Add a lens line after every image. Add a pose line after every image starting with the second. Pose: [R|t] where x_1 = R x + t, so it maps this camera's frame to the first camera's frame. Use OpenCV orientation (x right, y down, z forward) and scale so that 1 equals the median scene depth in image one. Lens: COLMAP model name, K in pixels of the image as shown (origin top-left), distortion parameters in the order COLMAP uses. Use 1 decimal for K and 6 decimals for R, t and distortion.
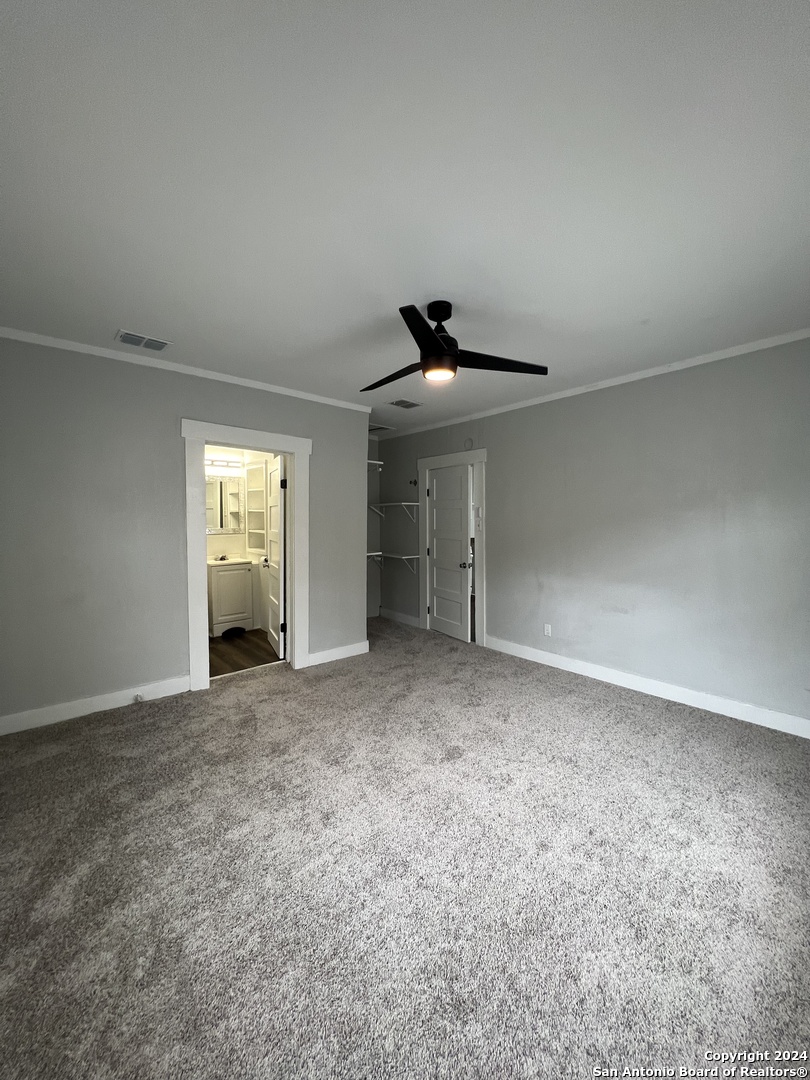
lens RADIAL K [[430.8, 0, 406.0], [0, 430.8, 535.7], [0, 0, 1]] dist [-0.002191, 0.000587]
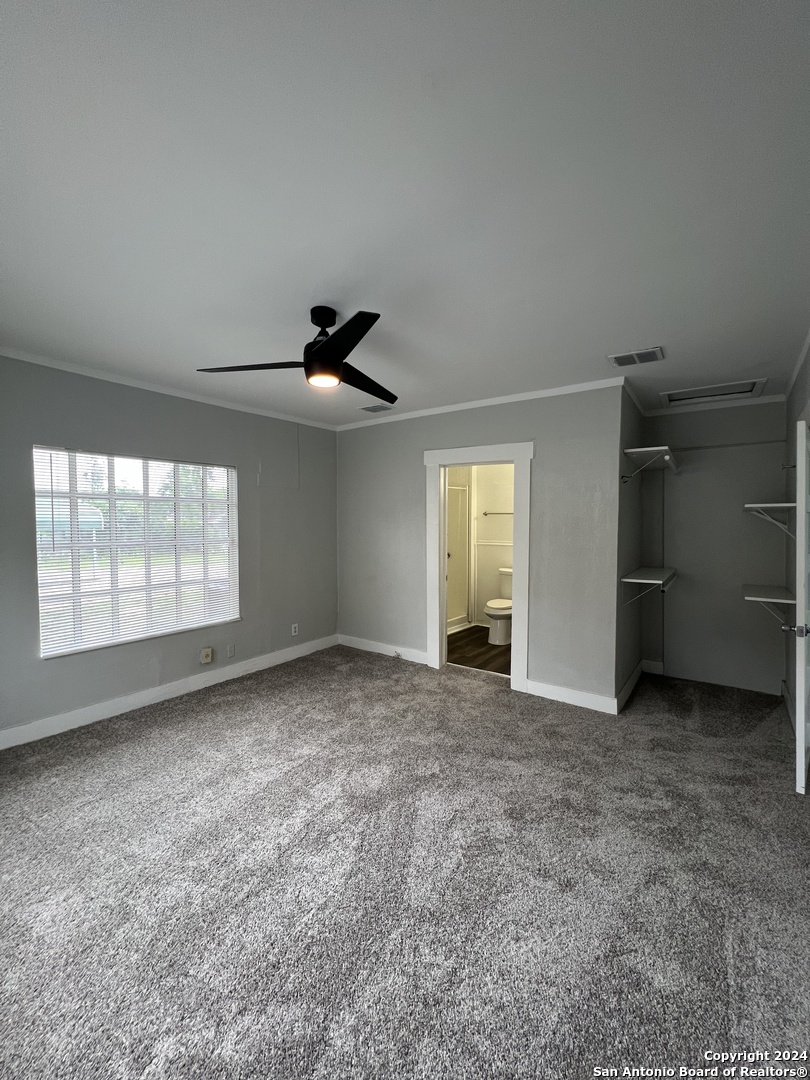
lens RADIAL K [[430.8, 0, 406.0], [0, 430.8, 535.7], [0, 0, 1]] dist [-0.002191, 0.000587]
pose [[0.224856, 0.023506, -0.974109, 0.622185], [-0.045731, 0.998862, 0.013547, -0.028205], [0.973318, 0.041501, 0.225675, 0.563454]]
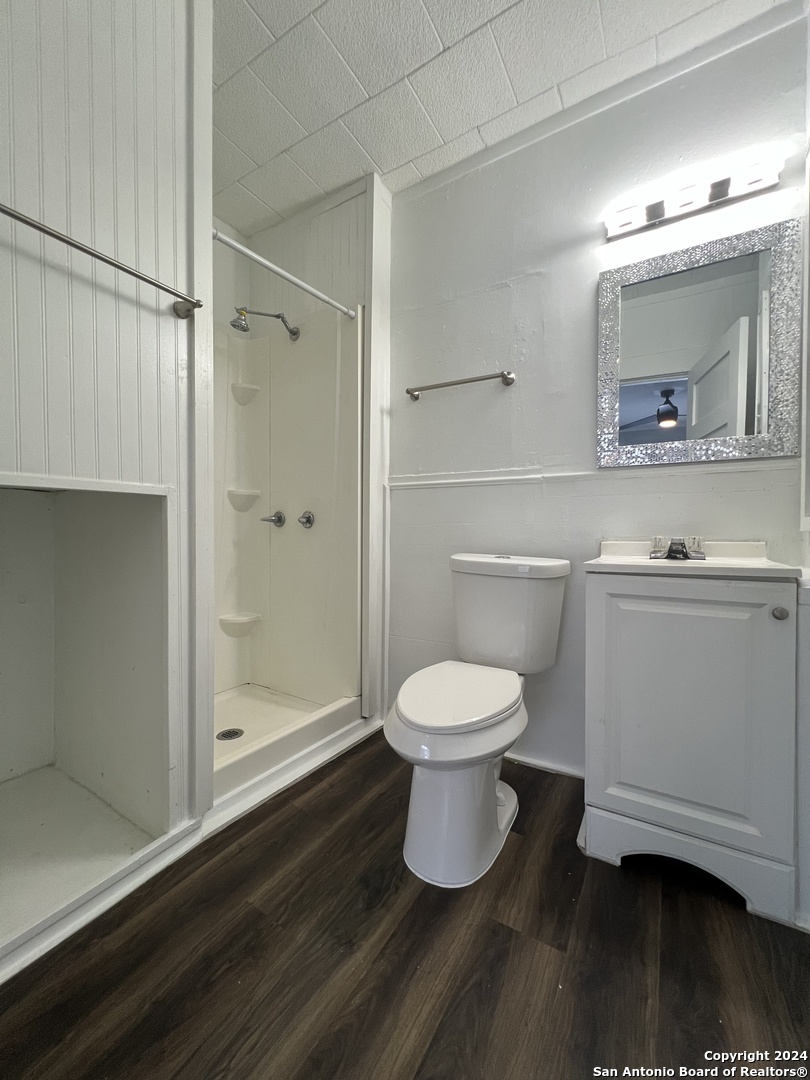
lens RADIAL K [[430.8, 0, 406.0], [0, 430.8, 535.7], [0, 0, 1]] dist [-0.002191, 0.000587]
pose [[0.307528, 0.018705, -0.951355, -0.295679], [-0.051058, 0.998691, 0.003131, 0.068198], [0.950168, 0.047612, 0.308080, 1.010249]]
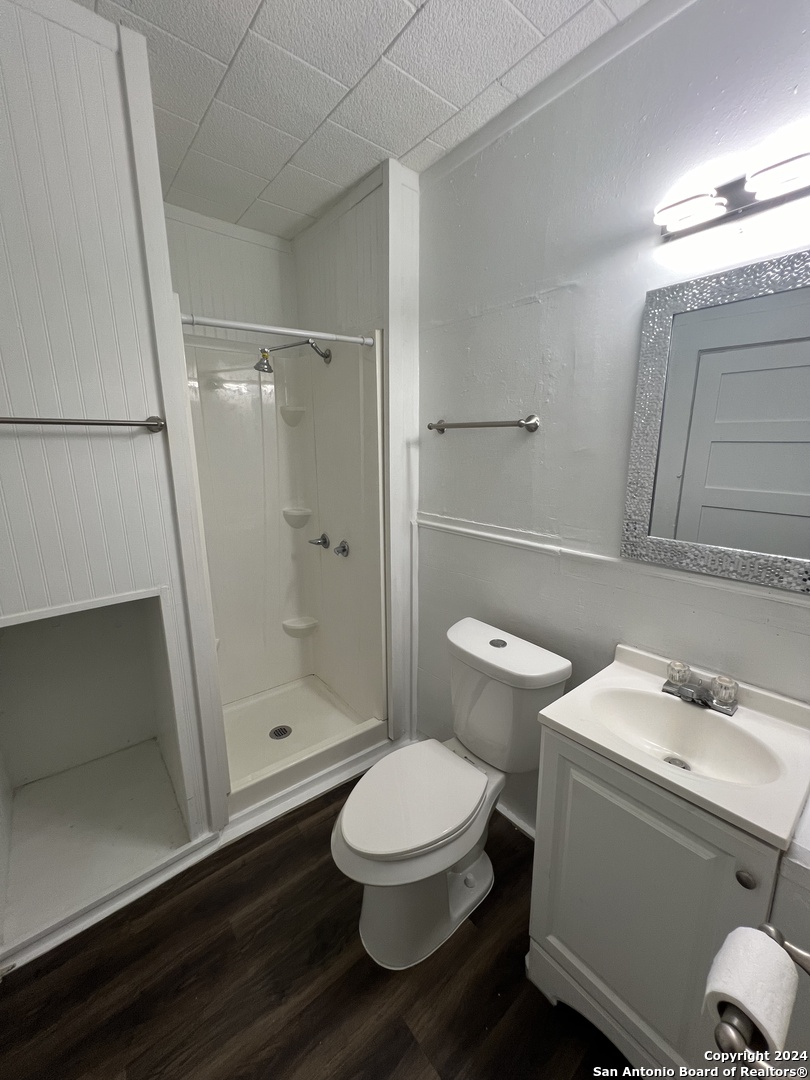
lens RADIAL K [[430.8, 0, 406.0], [0, 430.8, 535.7], [0, 0, 1]] dist [-0.002191, 0.000587]
pose [[-0.025692, 0.209104, -0.977556, -0.309476], [-0.040767, 0.976846, 0.210024, -0.077863], [0.998838, 0.045248, -0.016573, 1.144268]]
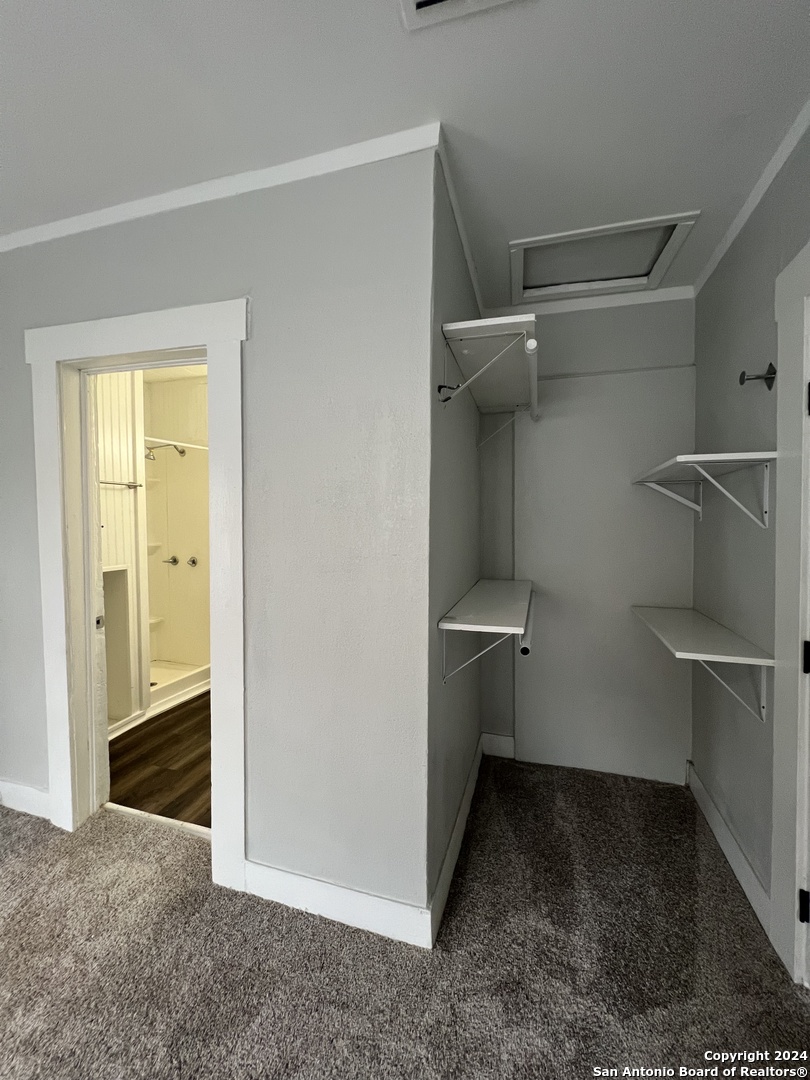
lens RADIAL K [[430.8, 0, 406.0], [0, 430.8, 535.7], [0, 0, 1]] dist [-0.002191, 0.000587]
pose [[0.526856, 0.033500, -0.849294, 0.181570], [-0.039713, 0.999102, 0.014773, -0.031042], [0.849026, 0.025944, 0.527714, 0.956927]]
